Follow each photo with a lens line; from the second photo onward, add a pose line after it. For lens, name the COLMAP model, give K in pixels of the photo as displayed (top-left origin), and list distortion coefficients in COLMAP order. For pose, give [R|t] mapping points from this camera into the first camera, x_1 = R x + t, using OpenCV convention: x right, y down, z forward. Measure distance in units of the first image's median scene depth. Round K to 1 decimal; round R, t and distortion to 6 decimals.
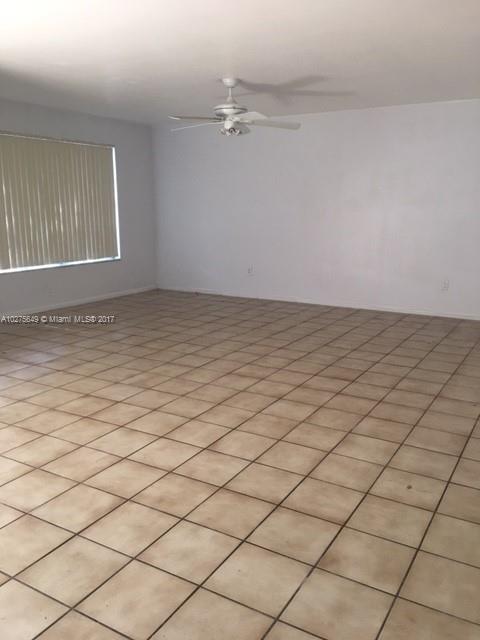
lens RADIAL K [[544.3, 0, 240.0], [0, 544.3, 320.0], [0, 0, 1]] dist [0.025588, -0.006354]
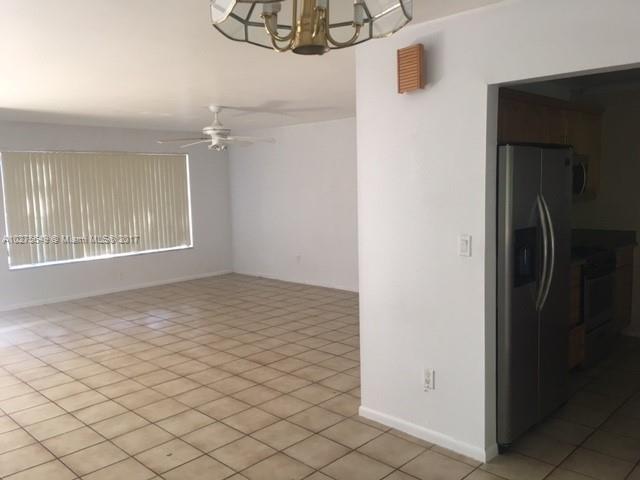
lens RADIAL K [[544.3, 0, 320.0], [0, 544.3, 240.0], [0, 0, 1]] dist [0.025588, -0.006354]
pose [[0.971330, 0.001058, -0.237733, 0.510310], [-0.024846, 0.994965, -0.097090, -0.034852], [0.236434, 0.100214, 0.966466, -0.086478]]
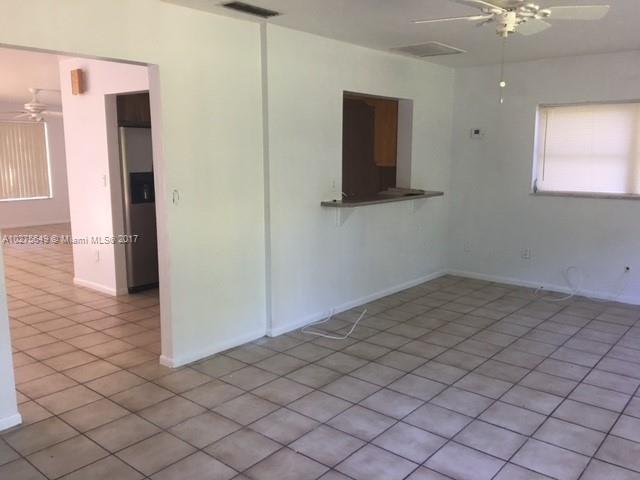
lens RADIAL K [[569.1, 0, 320.0], [0, 569.1, 240.0], [0, 0, 1]] dist [0.127045, -0.187555]
pose [[0.981442, 0.028677, -0.189602, 1.233453], [-0.039839, 0.997674, -0.055319, 0.088409], [0.187575, 0.061846, 0.980301, -0.572978]]
